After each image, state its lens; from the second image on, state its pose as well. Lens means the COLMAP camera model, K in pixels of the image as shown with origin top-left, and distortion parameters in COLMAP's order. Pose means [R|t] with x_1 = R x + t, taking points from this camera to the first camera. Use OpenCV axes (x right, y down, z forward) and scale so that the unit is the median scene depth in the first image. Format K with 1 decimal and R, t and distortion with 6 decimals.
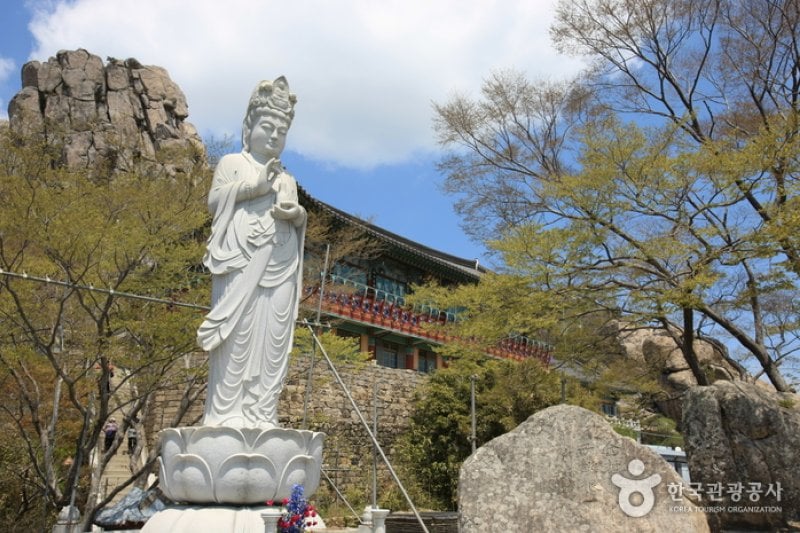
lens RADIAL K [[671.1, 0, 400.0], [0, 671.1, 266.5], [0, 0, 1]] dist [0.017070, 0.014370]
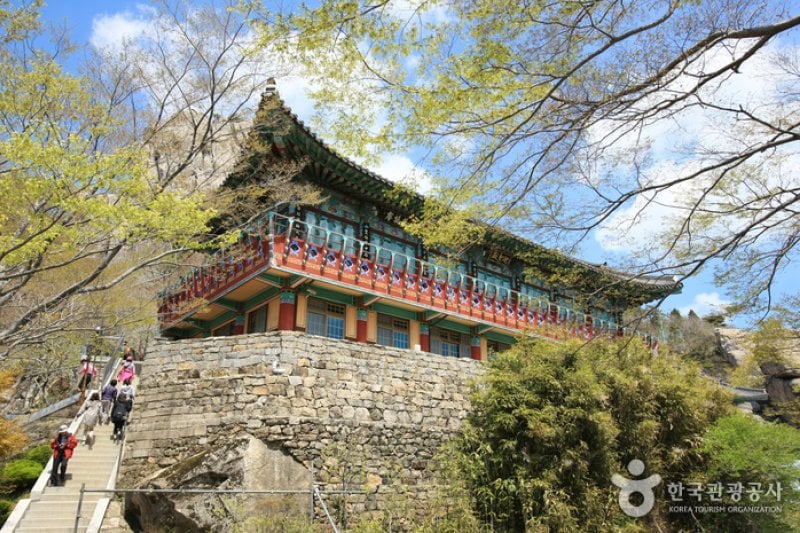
lens RADIAL K [[589.4, 0, 400.0], [0, 589.4, 266.5], [0, 0, 1]] dist [-0.003566, 0.000795]
pose [[0.983375, -0.071060, -0.167108, 0.066901], [0.060154, 0.995770, -0.069450, 0.103157], [0.171336, 0.058243, 0.983490, 0.352931]]
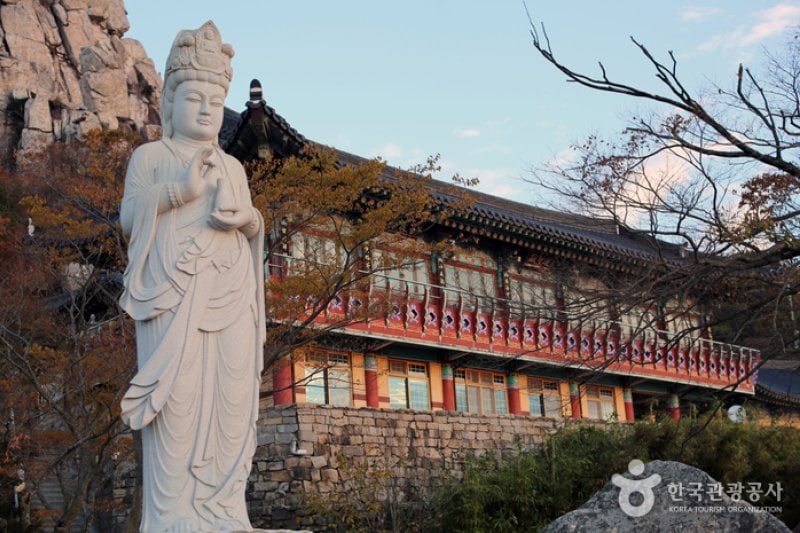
lens RADIAL K [[1149.8, 0, 400.0], [0, 1149.8, 266.5], [0, 0, 1]] dist [-0.091534, 0.086796]
pose [[0.990049, -0.100257, -0.098753, 0.035540], [0.102642, 0.994530, 0.019363, -0.011642], [0.096272, -0.029307, 0.994924, -0.048925]]
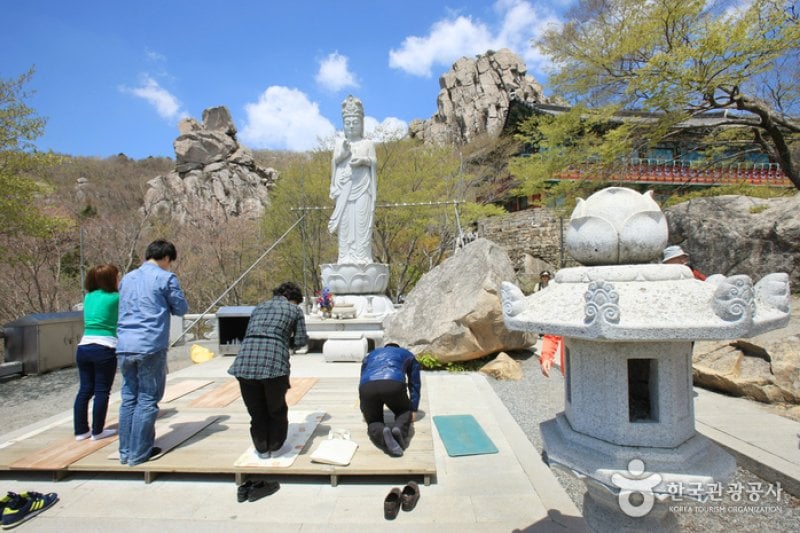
lens RADIAL K [[377.6, 0, 400.0], [0, 377.6, 266.5], [0, 0, 1]] dist [-0.064913, 0.024933]
pose [[0.727042, -0.051359, -0.684669, 0.216075], [0.233558, 0.956229, 0.176284, 0.016817], [0.645647, -0.288076, 0.707214, 0.050175]]
